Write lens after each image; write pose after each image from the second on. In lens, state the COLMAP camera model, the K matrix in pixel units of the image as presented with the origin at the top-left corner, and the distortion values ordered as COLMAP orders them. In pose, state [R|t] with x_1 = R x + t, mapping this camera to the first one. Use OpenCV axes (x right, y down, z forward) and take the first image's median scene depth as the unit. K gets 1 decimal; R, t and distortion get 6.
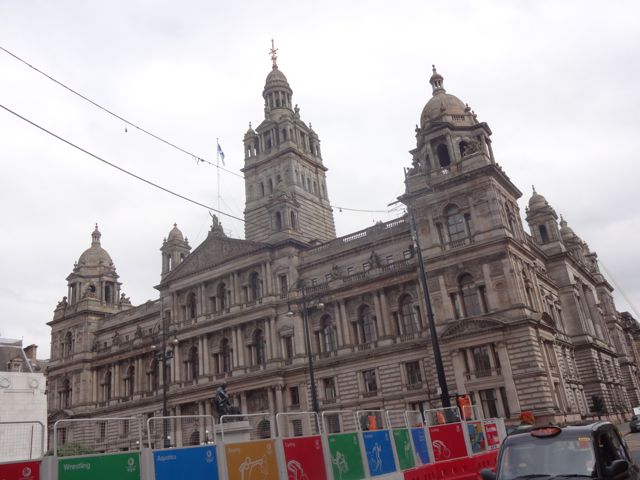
lens RADIAL K [[573.5, 0, 320.0], [0, 573.5, 240.0], [0, 0, 1]] dist [0.006437, 0.006712]
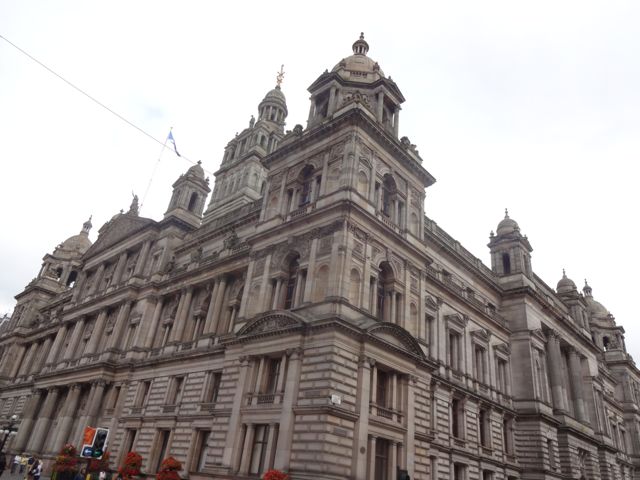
lens RADIAL K [[474.2, 0, 320.0], [0, 474.2, 240.0], [0, 0, 1]] dist [0.003814, -0.000459]
pose [[0.965187, 0.121695, -0.231524, 0.386644], [-0.153643, 0.980147, -0.125325, 0.103196], [0.211676, 0.156534, 0.964723, 0.419665]]
